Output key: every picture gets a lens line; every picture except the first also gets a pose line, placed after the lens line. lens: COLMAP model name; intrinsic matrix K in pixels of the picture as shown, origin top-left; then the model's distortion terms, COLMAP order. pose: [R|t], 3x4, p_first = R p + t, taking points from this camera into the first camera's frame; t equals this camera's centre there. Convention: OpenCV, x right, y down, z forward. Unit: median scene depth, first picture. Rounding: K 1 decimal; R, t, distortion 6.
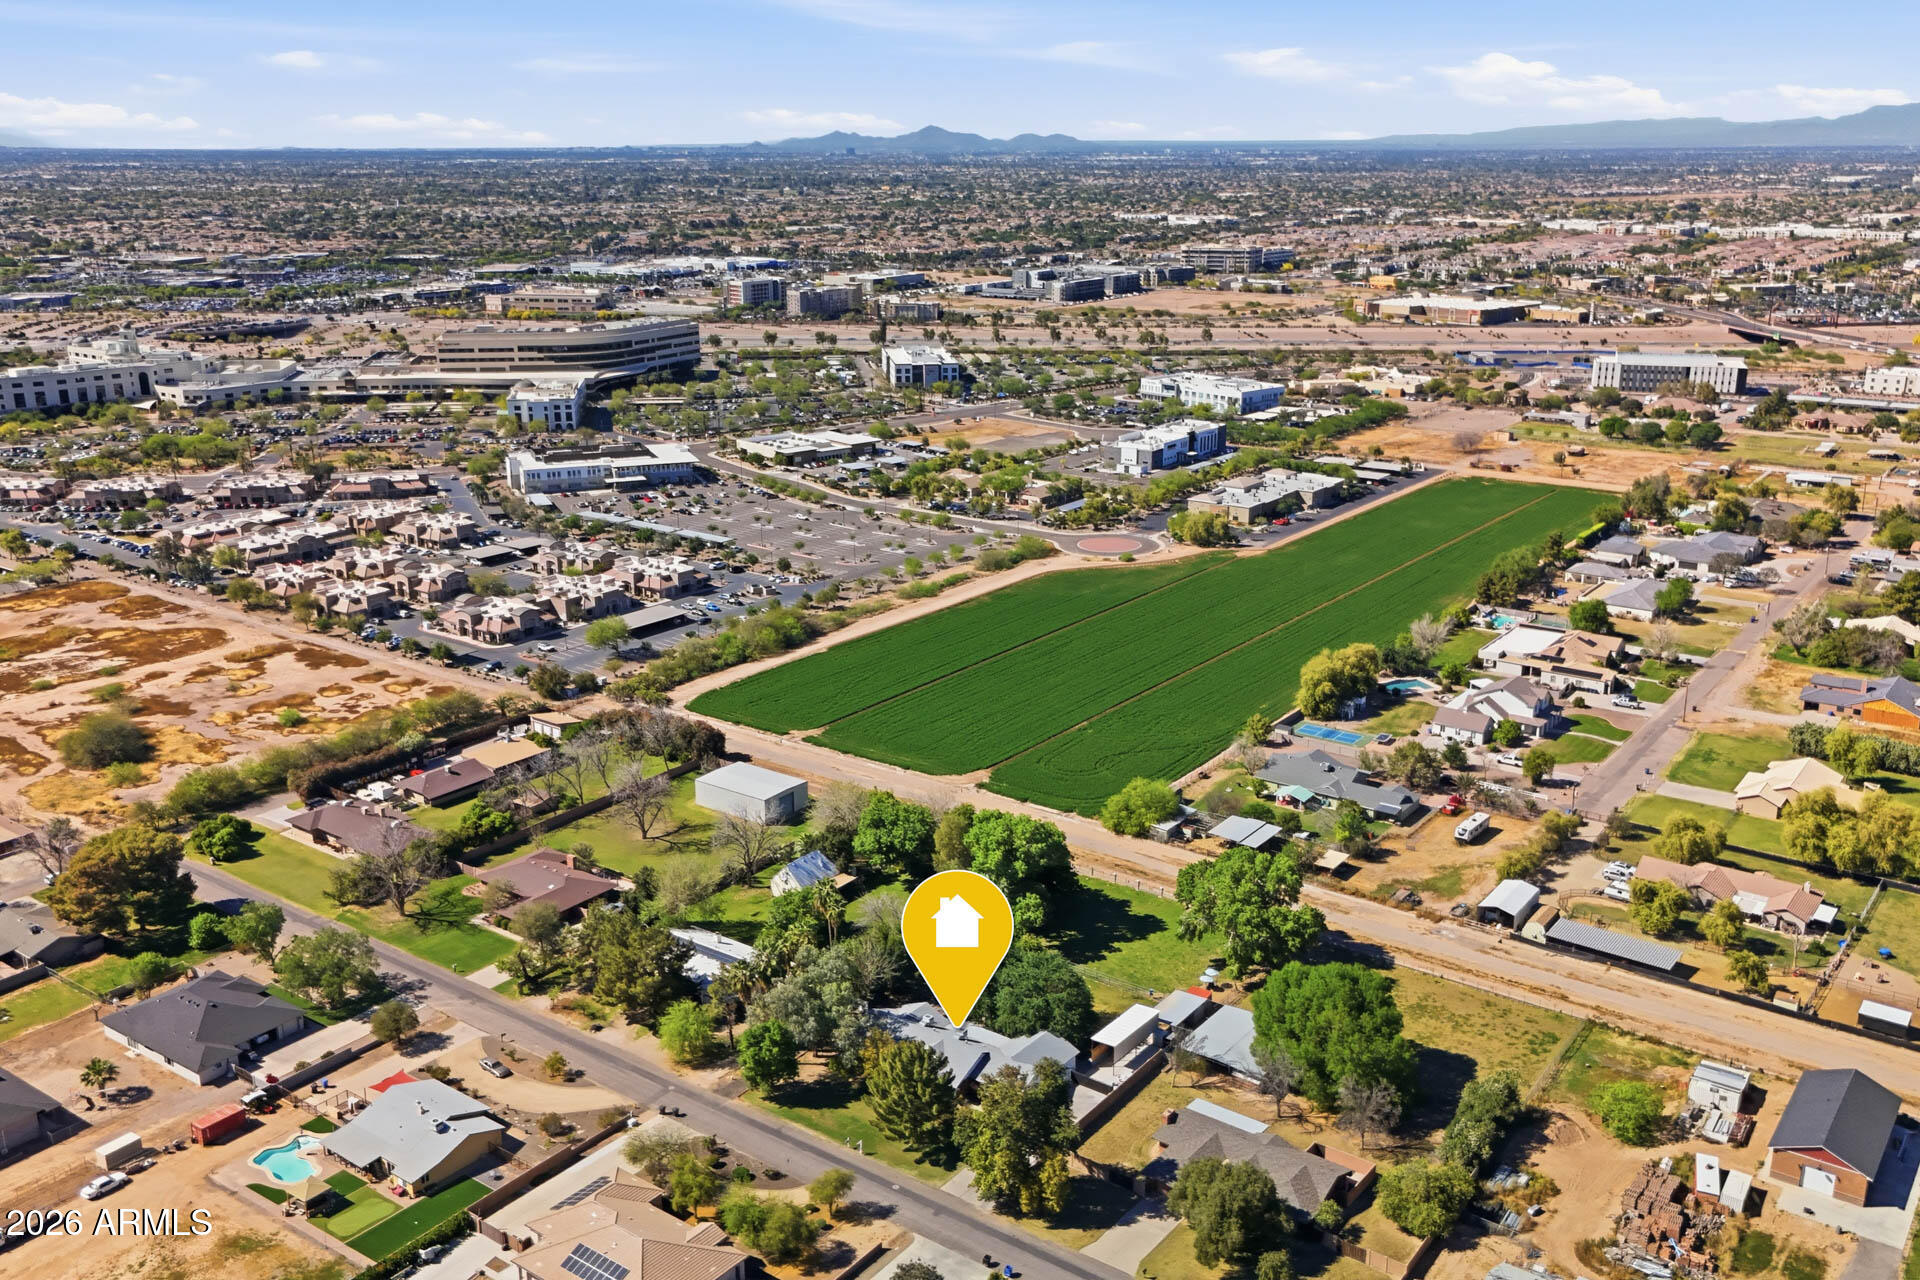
lens RADIAL K [[1677.8, 0, 966.0], [0, 1677.8, 641.4], [0, 0, 1]] dist [0.090801, -0.121382]
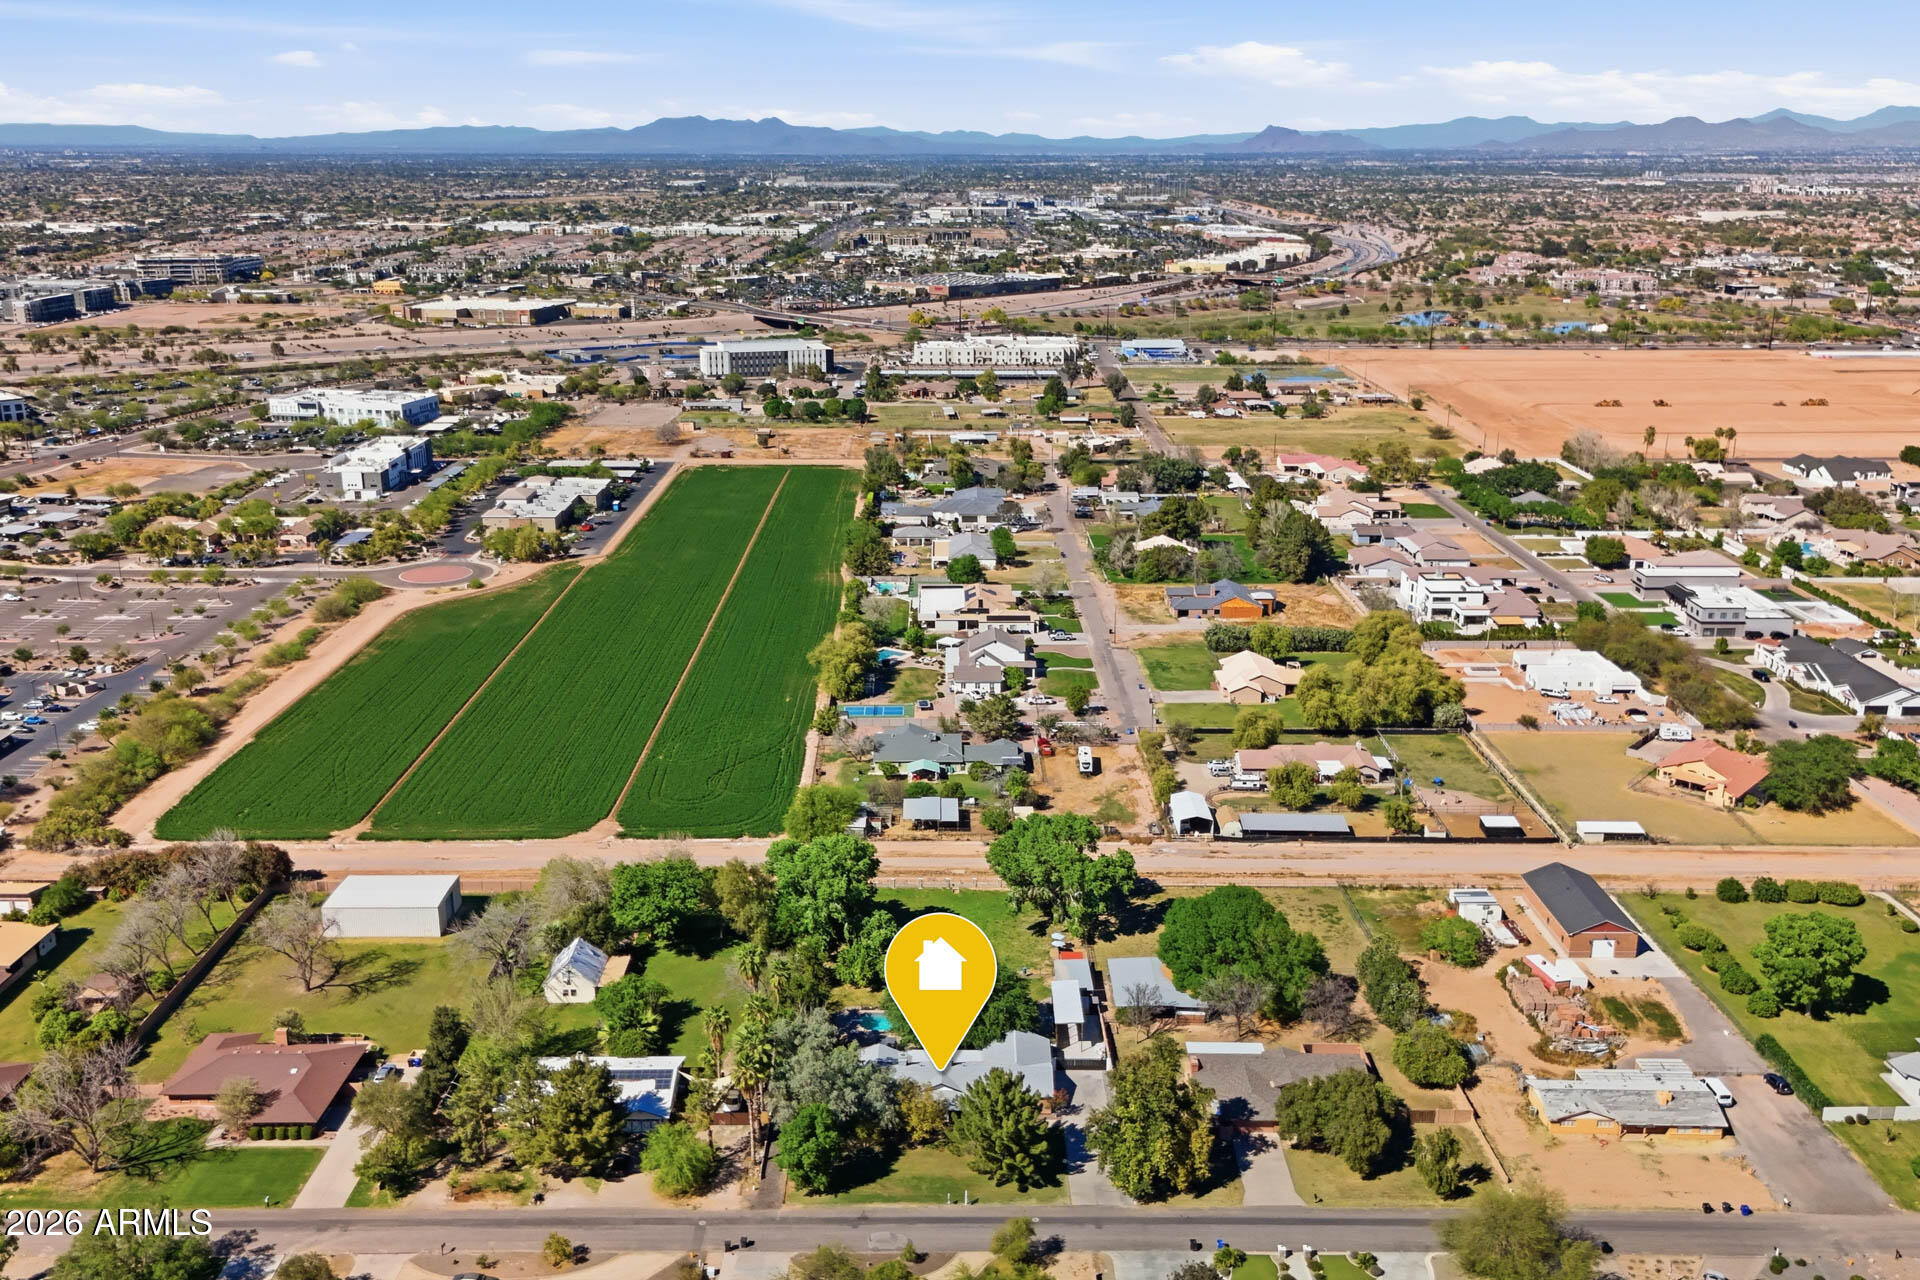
lens RADIAL K [[1677.8, 0, 965.8], [0, 1677.8, 628.6], [0, 0, 1]] dist [0.090801, -0.121382]
pose [[0.800474, -0.162642, 0.576879, -0.282053], [0.168091, 0.984771, 0.044399, -0.027094], [-0.575315, 0.061428, 0.815622, 0.110446]]
